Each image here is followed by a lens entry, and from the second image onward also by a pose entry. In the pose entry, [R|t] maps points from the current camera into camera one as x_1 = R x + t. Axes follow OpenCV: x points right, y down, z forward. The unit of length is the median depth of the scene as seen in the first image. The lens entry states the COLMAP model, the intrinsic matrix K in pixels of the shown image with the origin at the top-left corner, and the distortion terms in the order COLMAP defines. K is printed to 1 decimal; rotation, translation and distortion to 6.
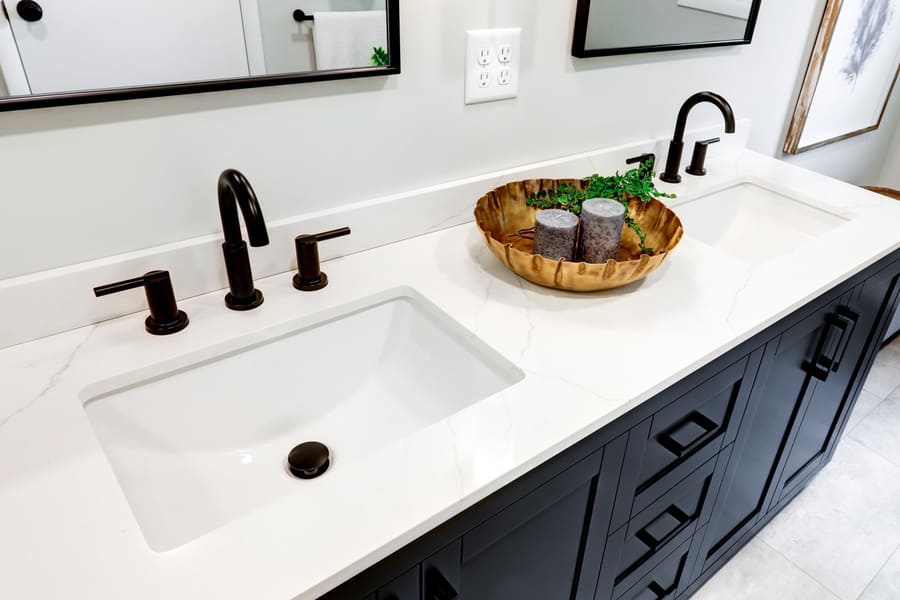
lens RADIAL K [[652.6, 0, 526.9], [0, 652.6, 299.8], [0, 0, 1]] dist [-0.001790, 0.007001]
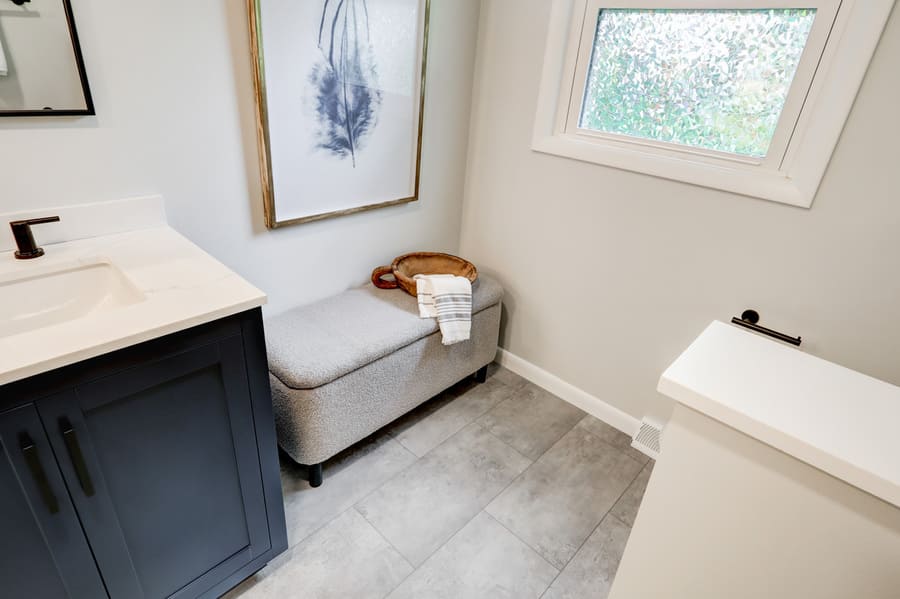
lens RADIAL K [[474.2, 0, 450.3], [0, 474.2, 296.0], [0, 0, 1]] dist [-0.019441, 0.001519]
pose [[0.996980, -0.050795, 0.058748, 1.089460], [0.055178, 0.995614, -0.075557, -0.084238], [-0.054653, 0.078570, 0.995409, 0.459559]]
